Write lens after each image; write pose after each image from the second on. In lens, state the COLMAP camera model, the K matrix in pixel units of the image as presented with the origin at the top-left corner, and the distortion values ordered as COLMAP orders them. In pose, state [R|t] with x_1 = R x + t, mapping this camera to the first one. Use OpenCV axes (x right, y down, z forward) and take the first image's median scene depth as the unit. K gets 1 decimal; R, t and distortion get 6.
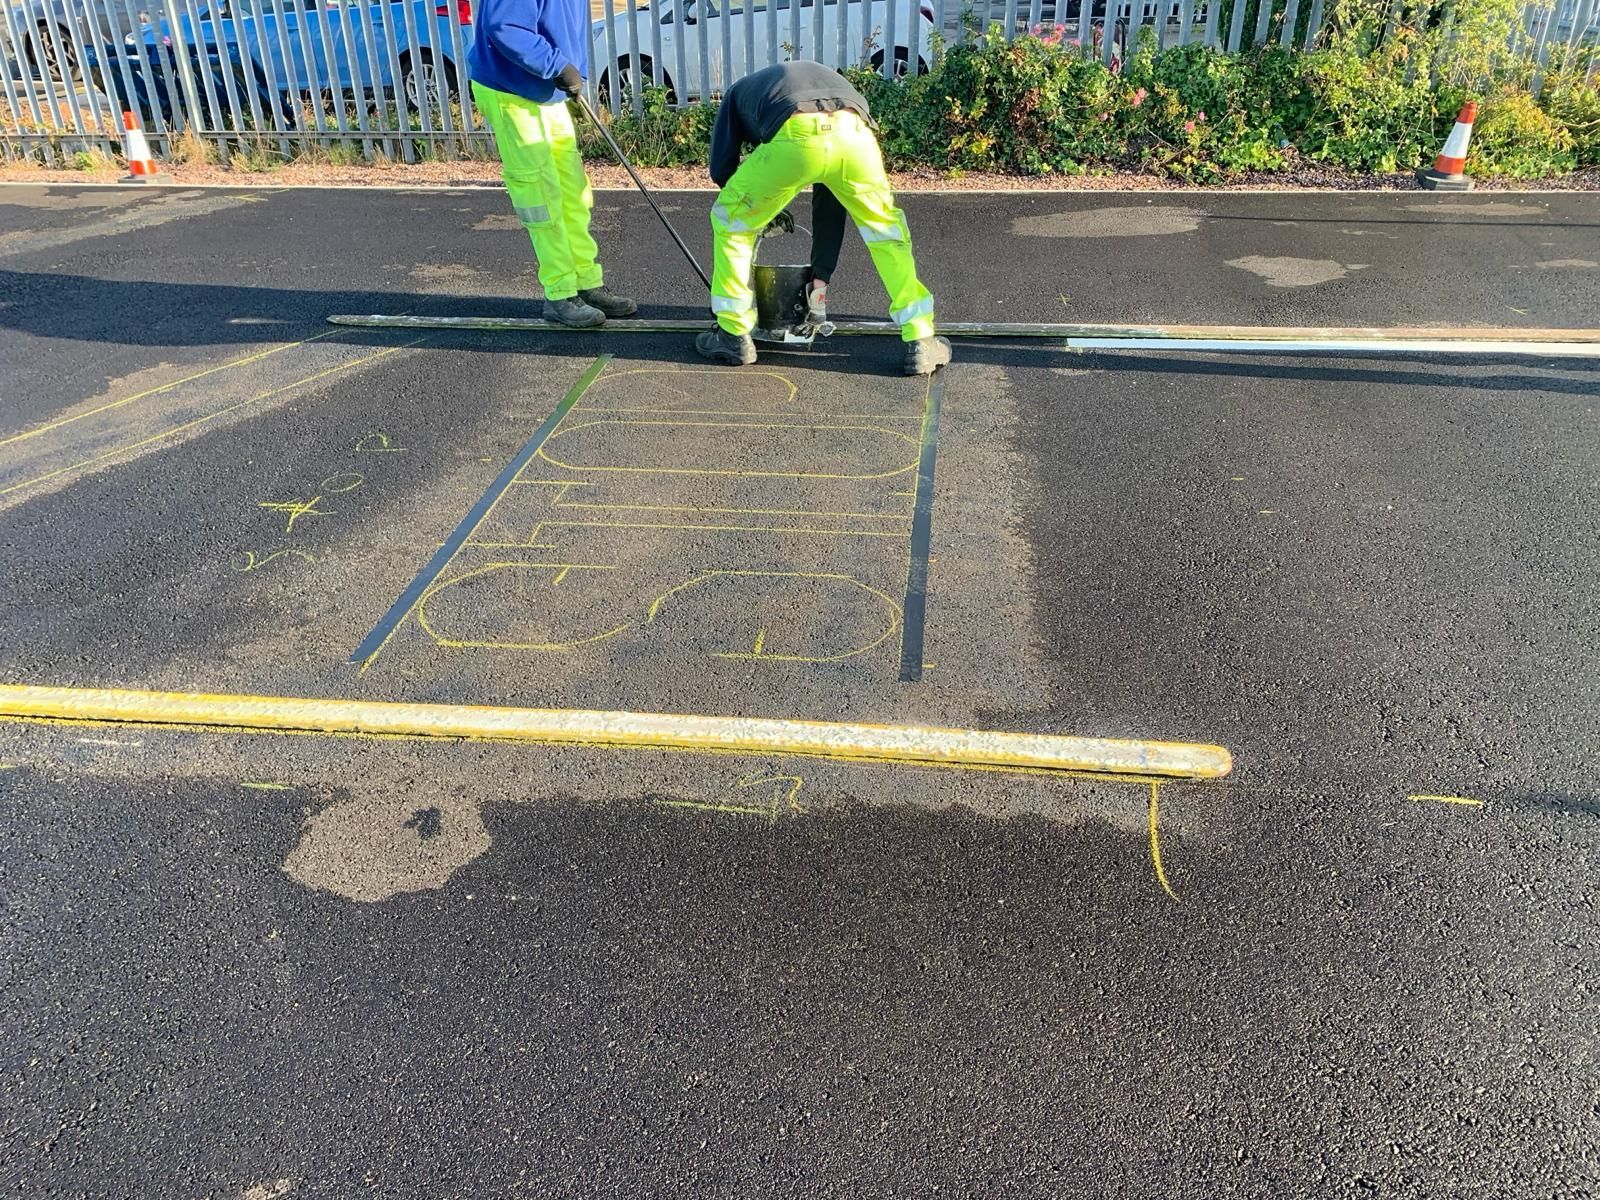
lens RADIAL K [[1198.7, 0, 800.0], [0, 1198.7, 600.0], [0, 0, 1]] dist [0.058240, -0.051015]
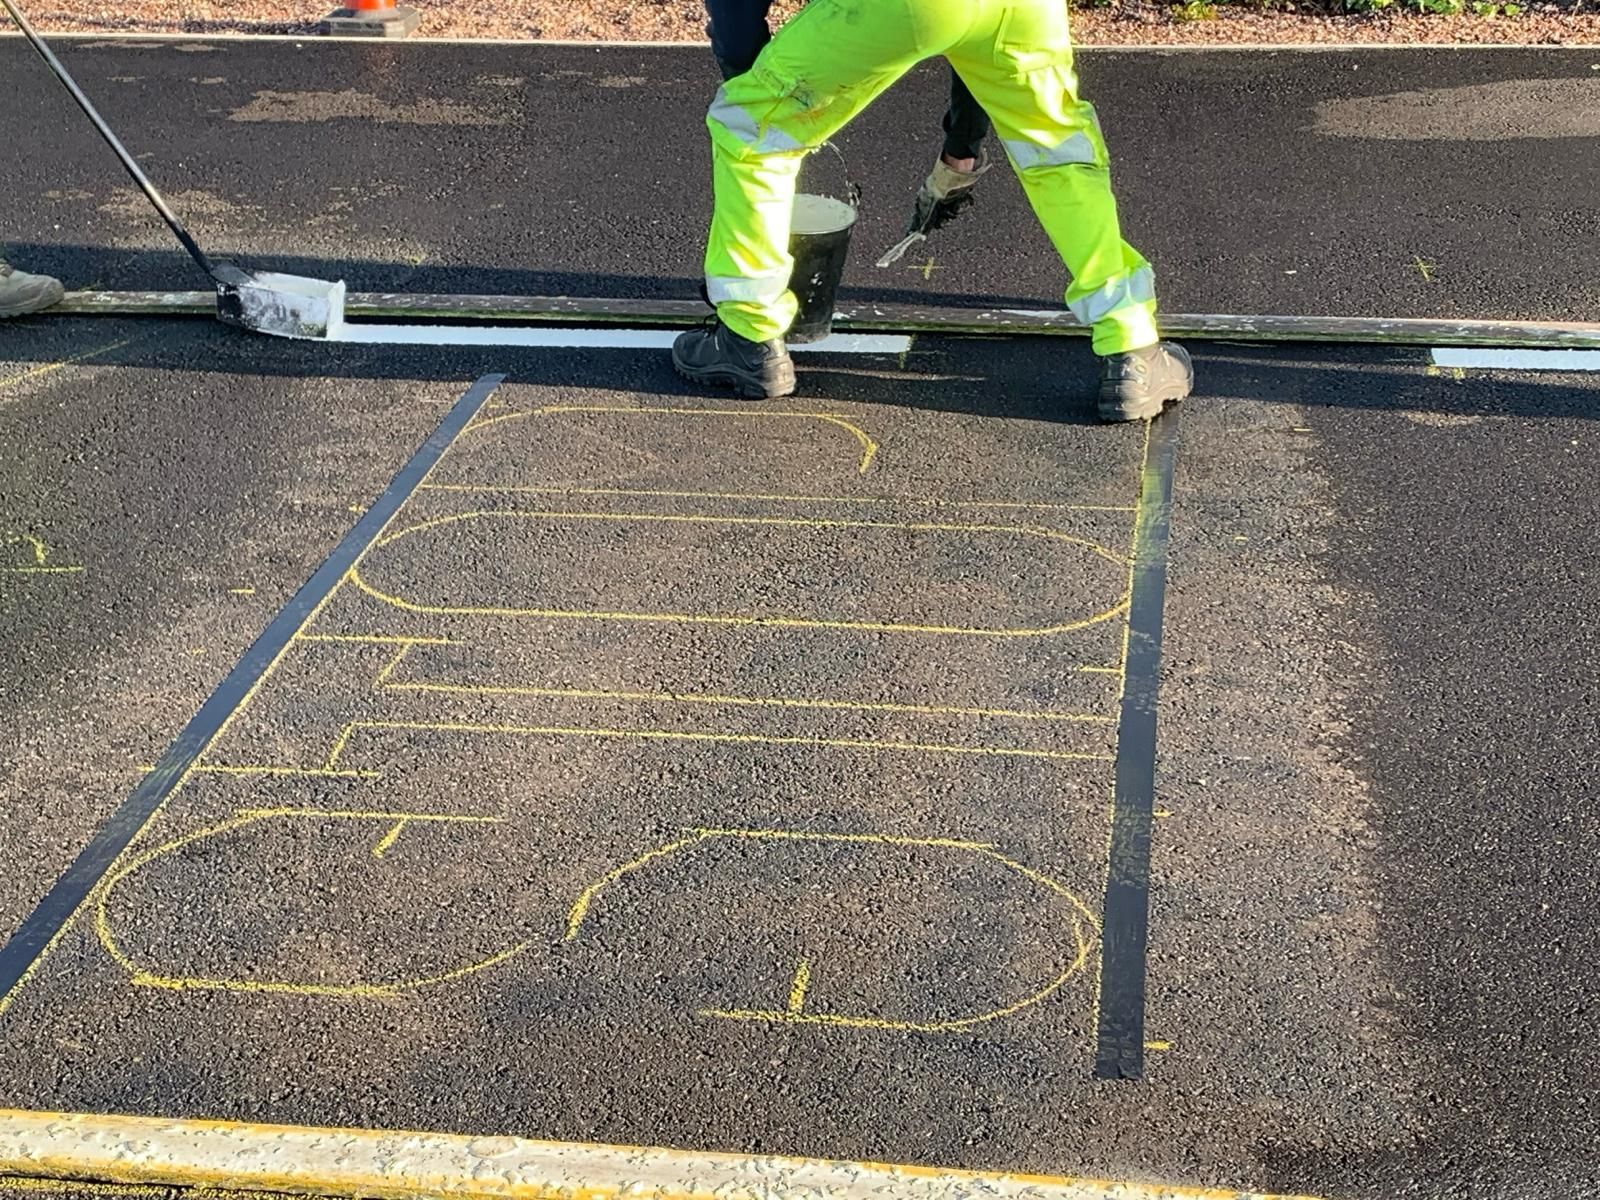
lens RADIAL K [[1198.7, 0, 800.0], [0, 1198.7, 600.0], [0, 0, 1]] dist [0.058240, -0.051015]
pose [[0.998209, -0.003138, -0.059735, -0.004830], [-0.012433, 0.965930, -0.258506, 0.011614], [0.058511, 0.258786, 0.964161, 0.531928]]
